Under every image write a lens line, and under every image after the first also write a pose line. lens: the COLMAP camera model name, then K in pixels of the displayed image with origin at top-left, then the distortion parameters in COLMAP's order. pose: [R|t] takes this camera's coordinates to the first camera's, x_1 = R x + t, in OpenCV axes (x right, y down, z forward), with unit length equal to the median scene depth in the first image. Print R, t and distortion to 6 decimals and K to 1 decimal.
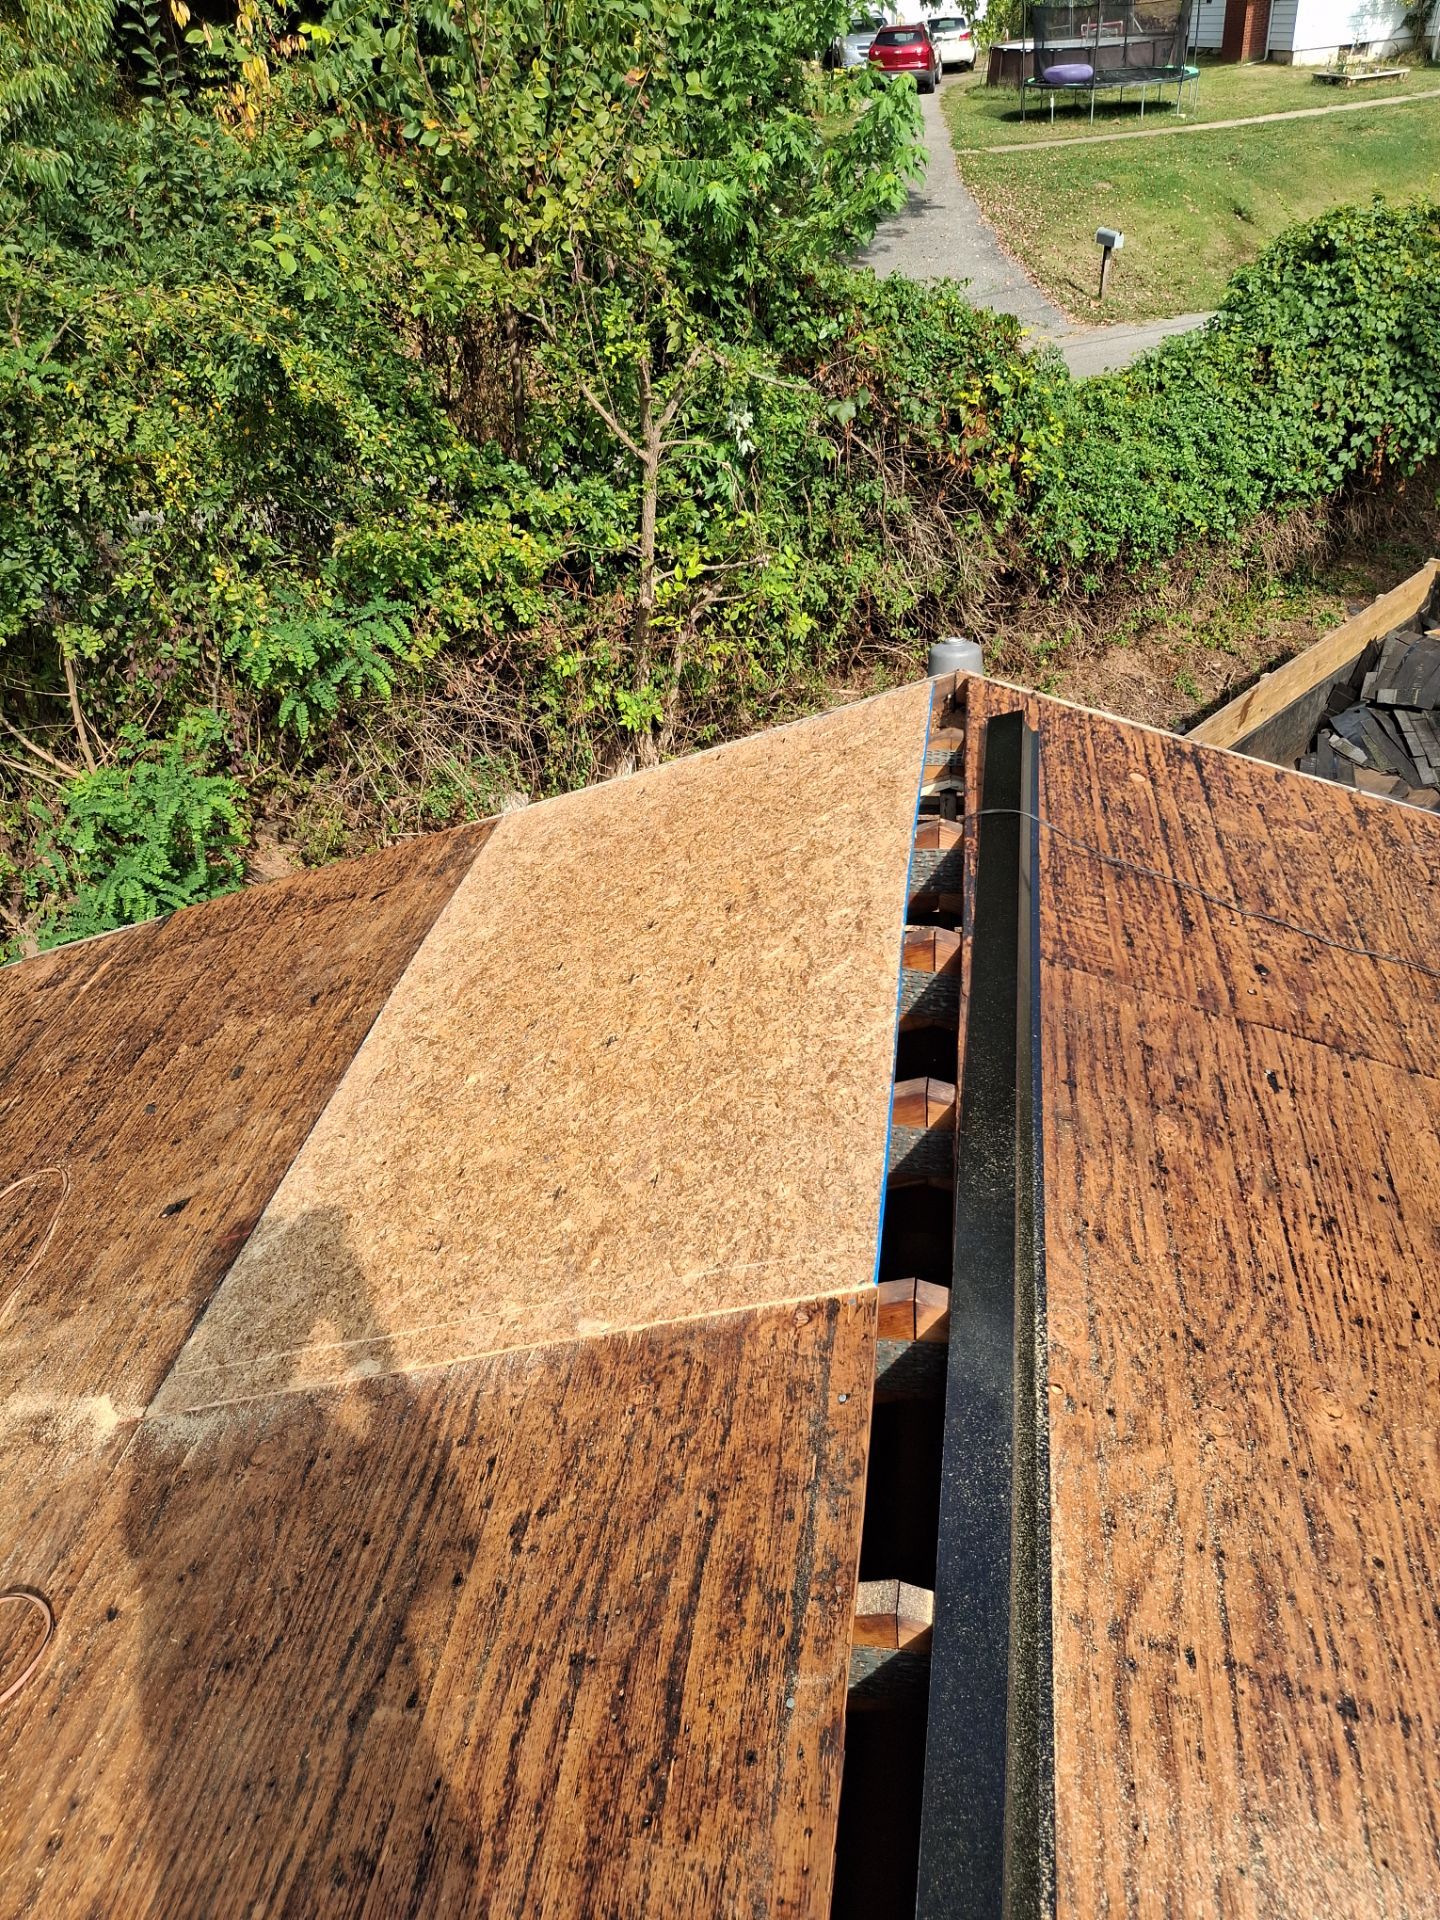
lens RADIAL K [[1436.1, 0, 720.0], [0, 1436.1, 960.0], [0, 0, 1]] dist [-0.093379, 0.085108]
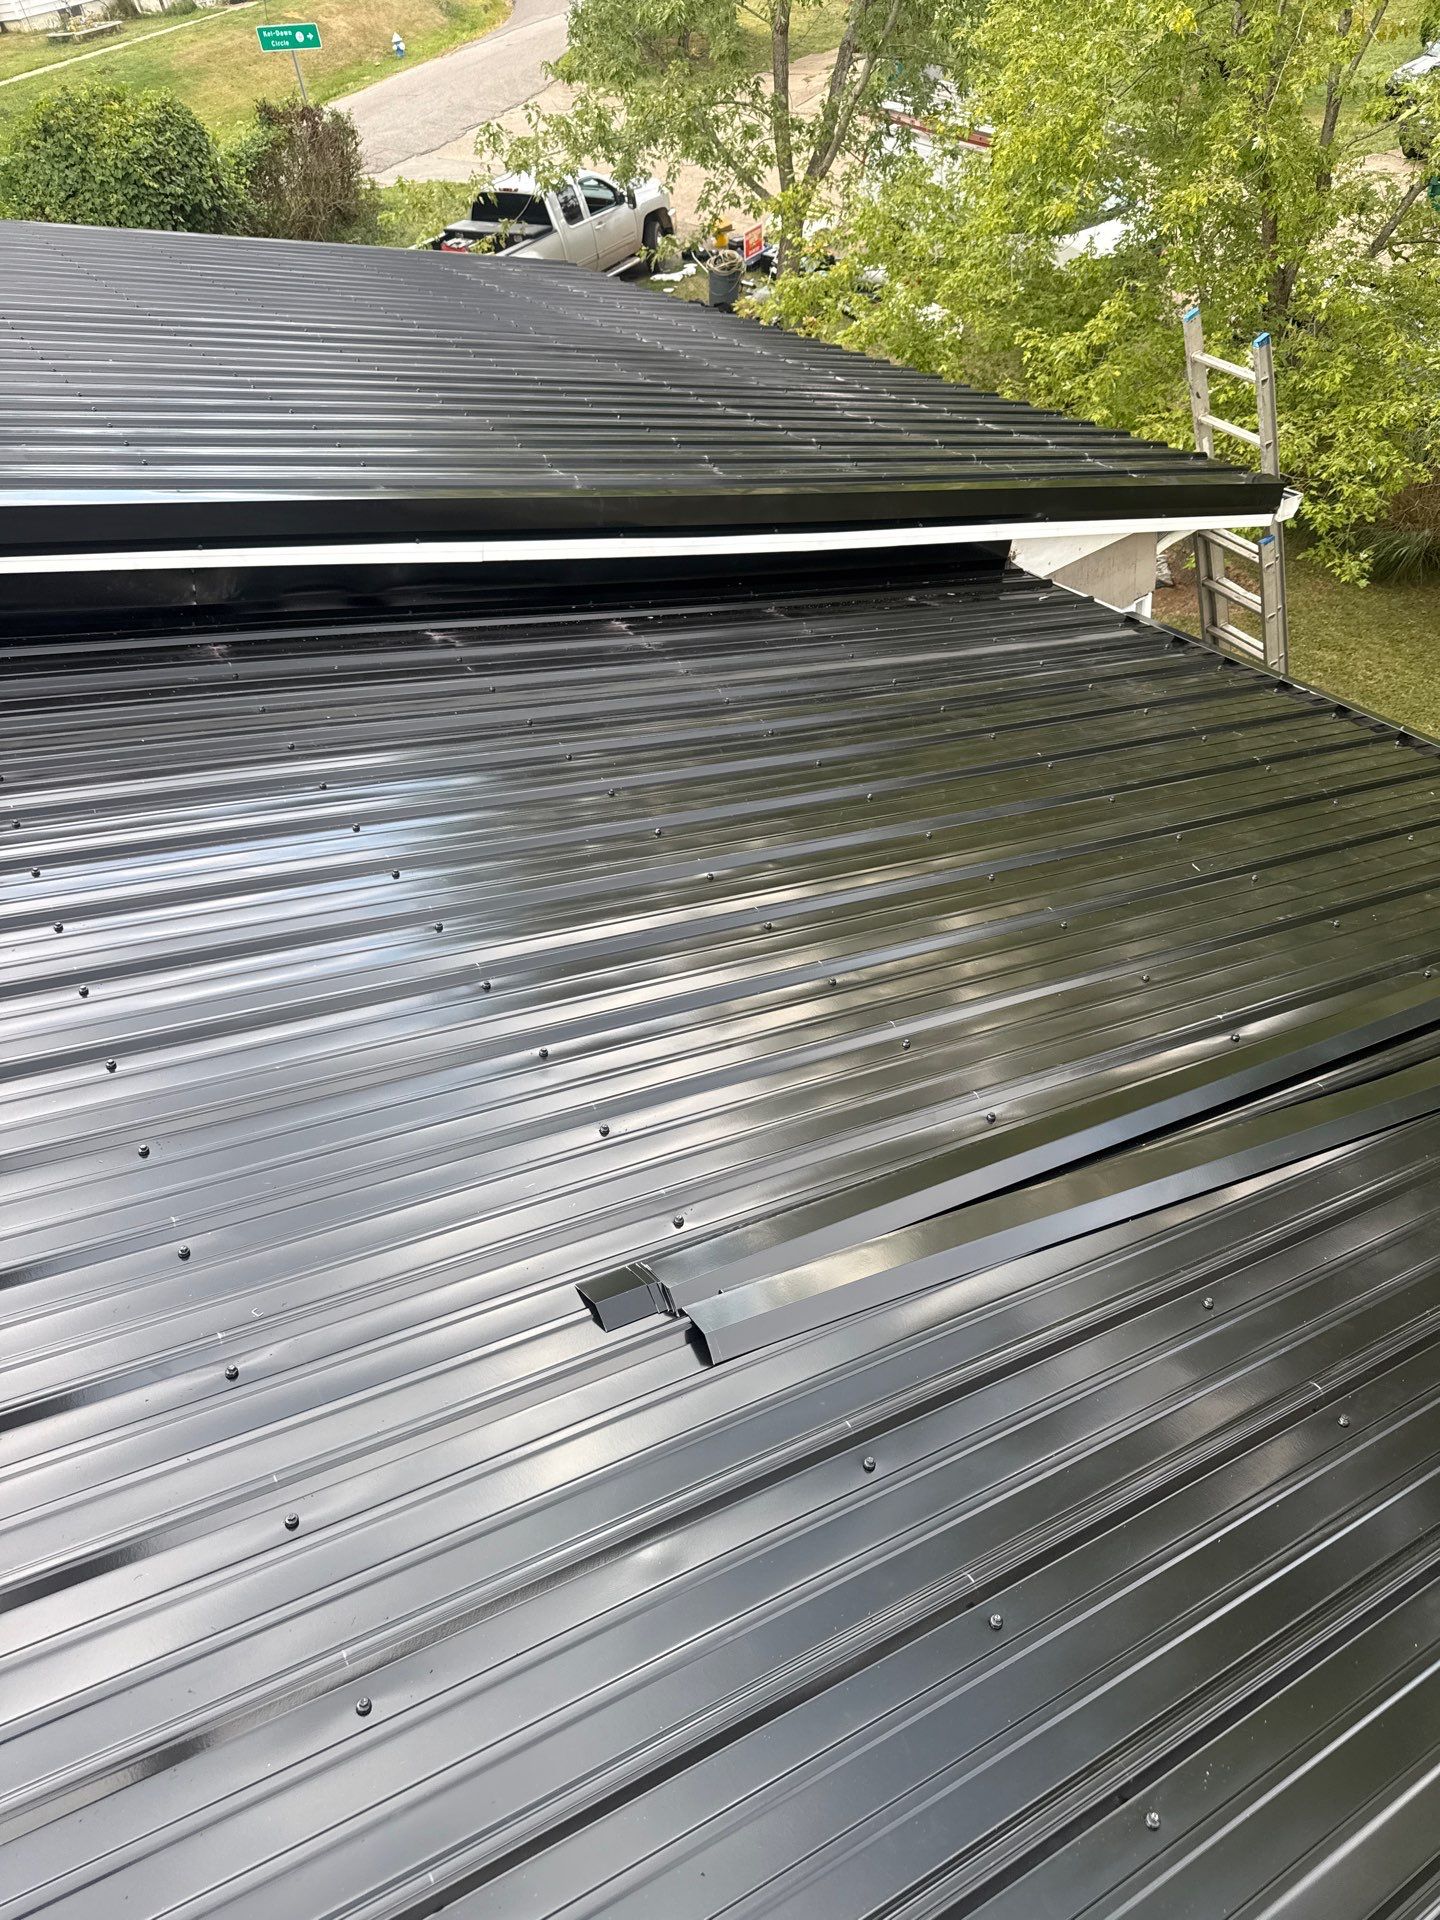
lens RADIAL K [[1378.8, 0, 742.3], [0, 1378.8, 958.4], [0, 0, 1]] dist [-0.001319, -0.002160]
pose [[0.751046, -0.463208, 0.470497, -0.034874], [0.456567, 0.879125, 0.136696, 0.157706], [-0.476945, 0.112148, 0.871749, -0.198992]]
